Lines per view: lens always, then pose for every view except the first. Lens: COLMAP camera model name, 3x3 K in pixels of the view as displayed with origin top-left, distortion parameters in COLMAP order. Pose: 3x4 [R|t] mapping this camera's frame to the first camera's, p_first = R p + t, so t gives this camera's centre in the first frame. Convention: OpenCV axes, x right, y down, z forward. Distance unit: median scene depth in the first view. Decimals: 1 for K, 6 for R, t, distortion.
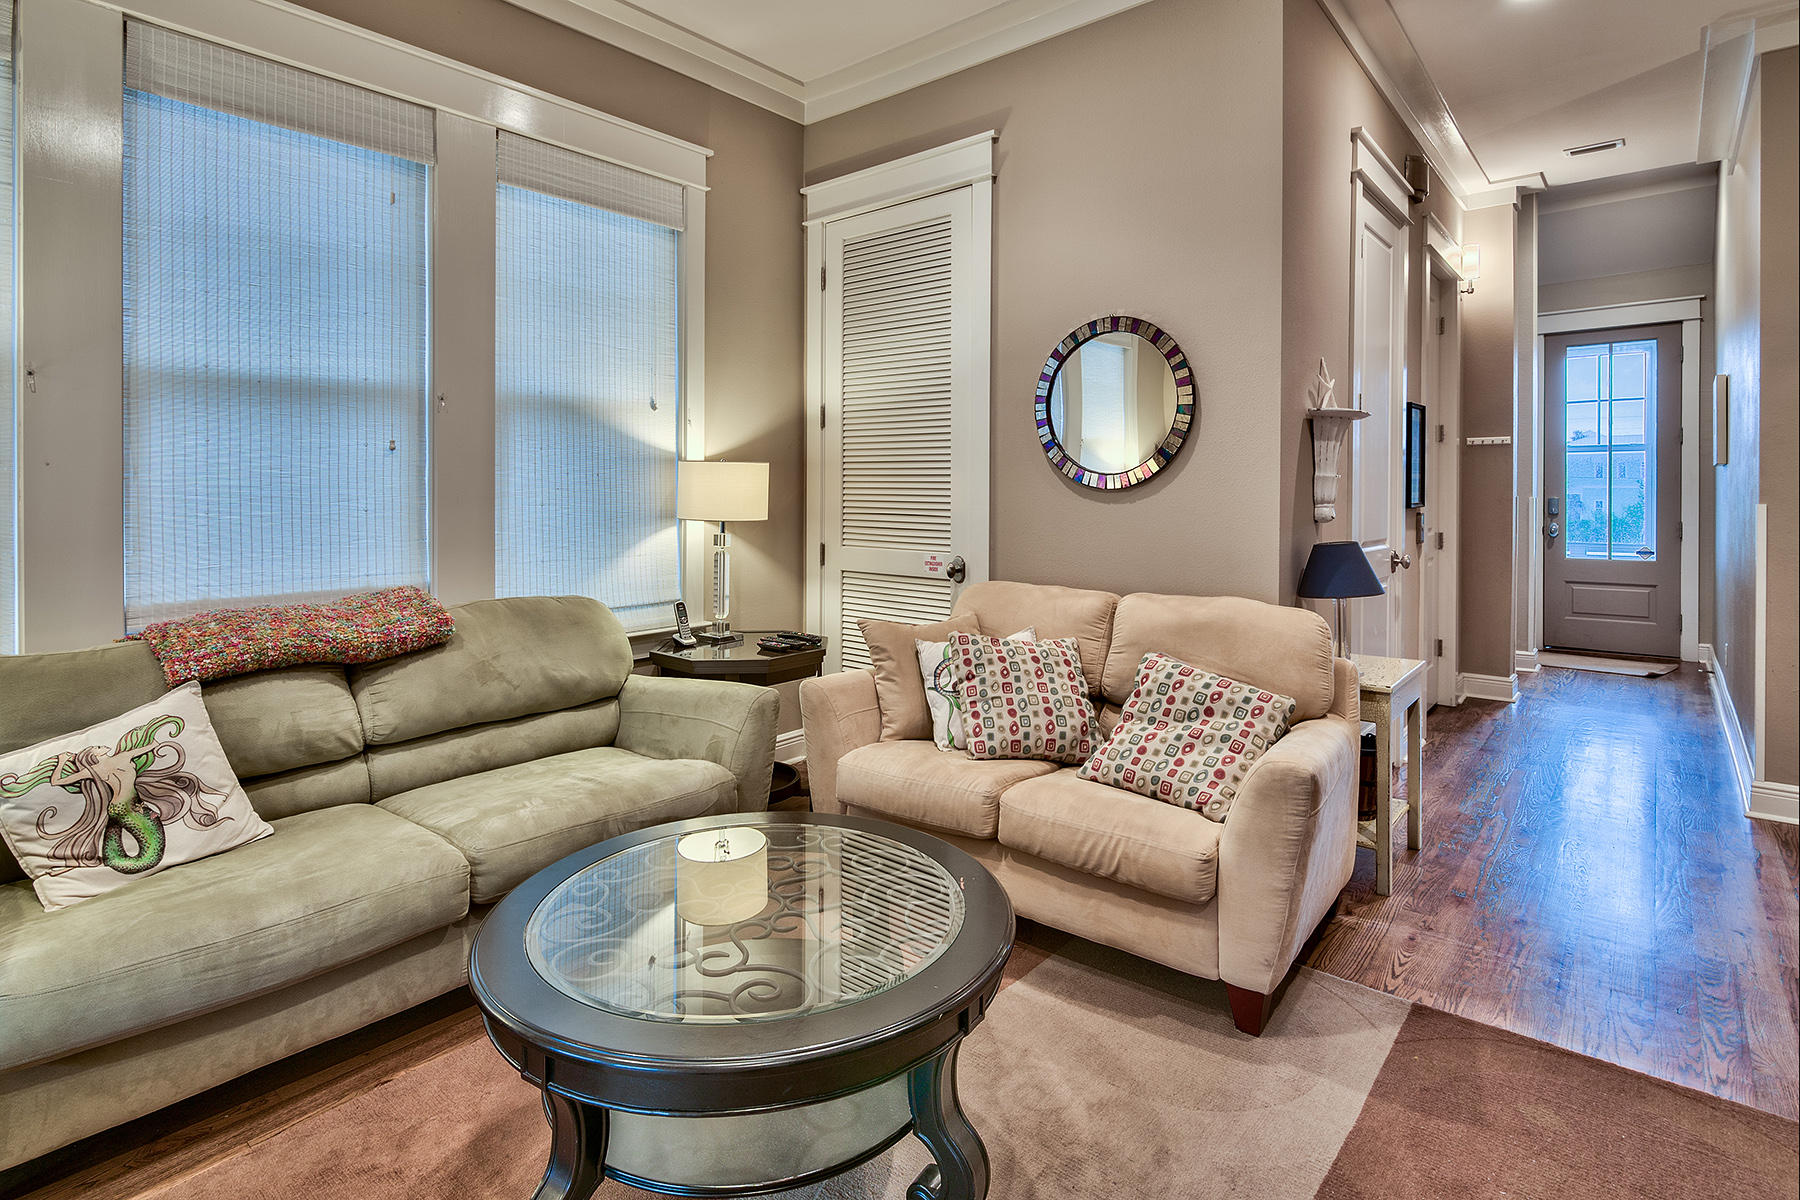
lens RADIAL K [[900.5, 0, 899.6], [0, 900.5, 497.4], [0, 0, 1]] dist [-0.000270, 0.000018]
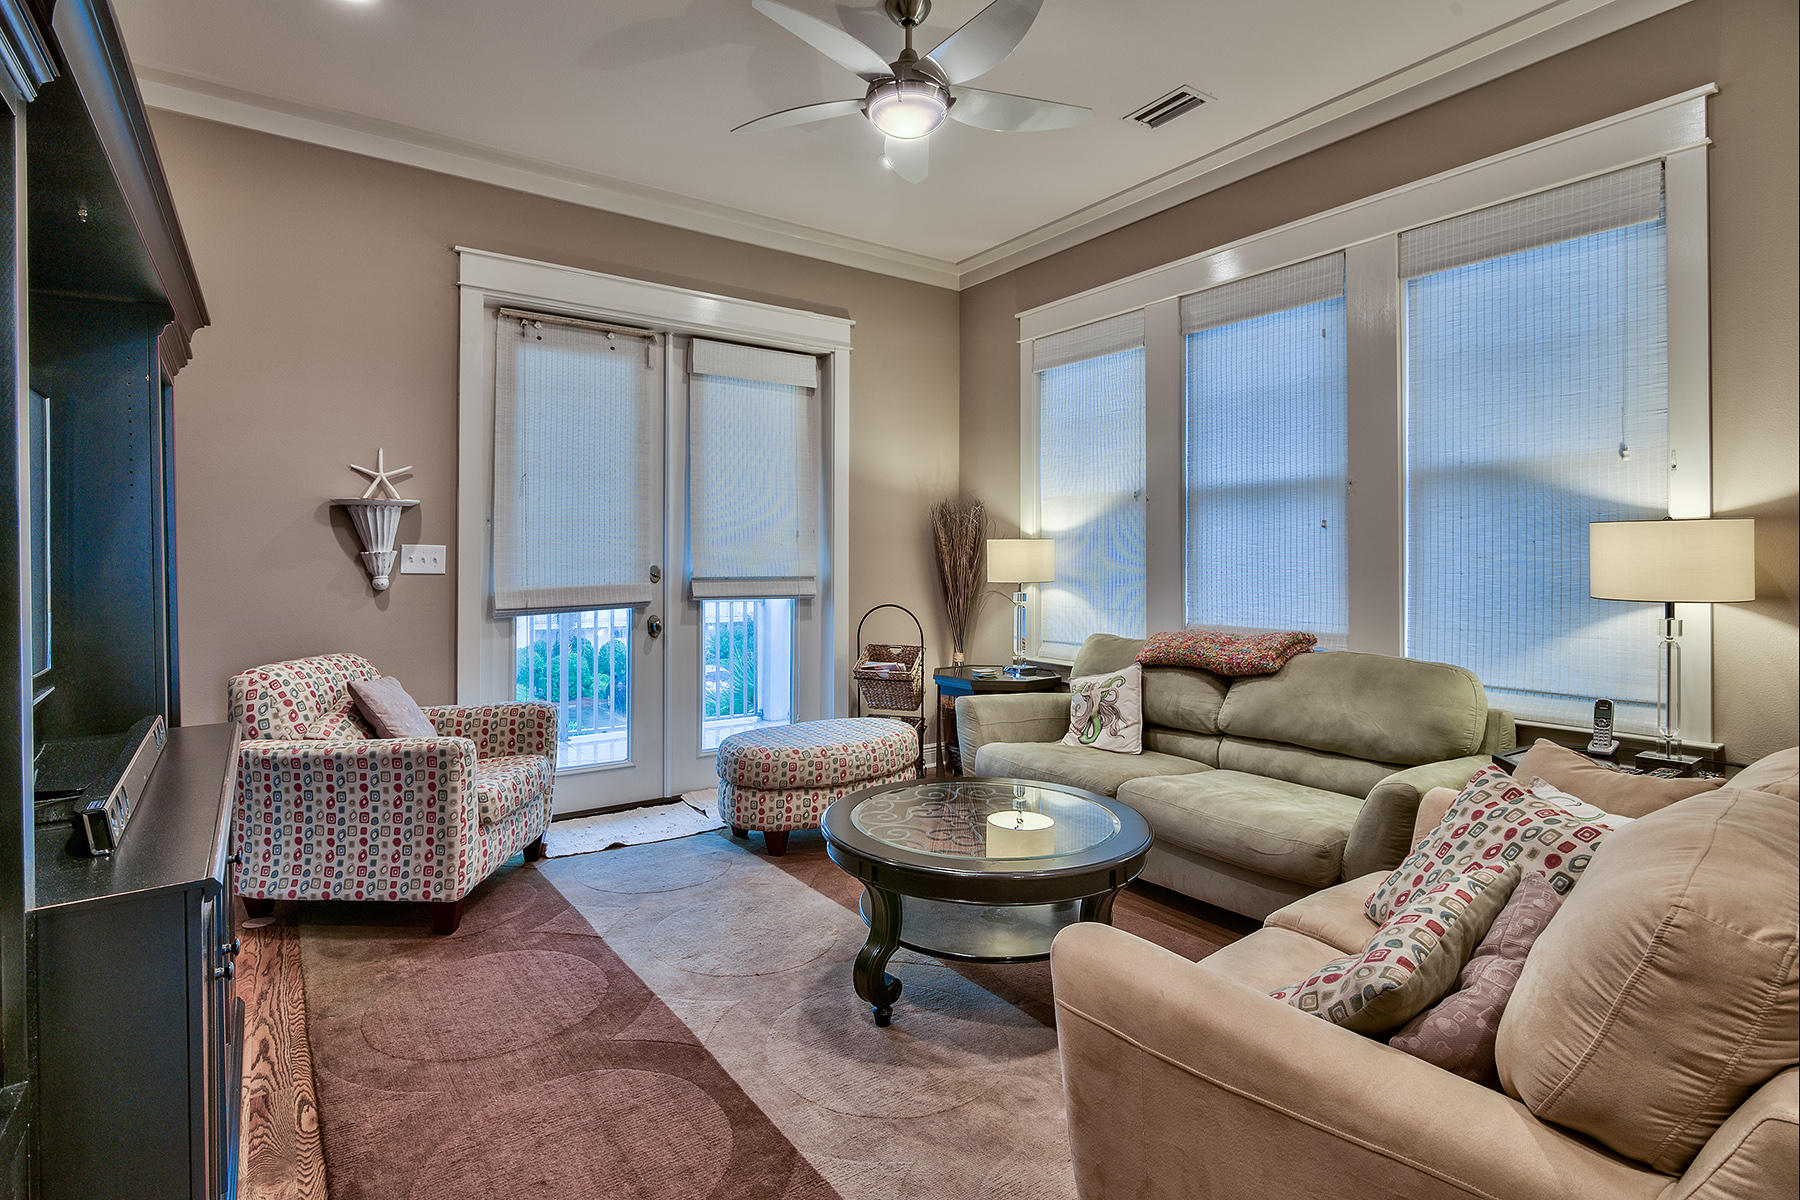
lens RADIAL K [[867.0, 0, 888.8], [0, 867.0, 541.5], [0, 0, 1]] dist [-0.002164, -0.000319]
pose [[-0.245307, -0.018722, -0.969265, 0.821047], [-0.008892, 0.999815, -0.017061, -0.006023], [0.969405, 0.004433, -0.245428, 0.724032]]
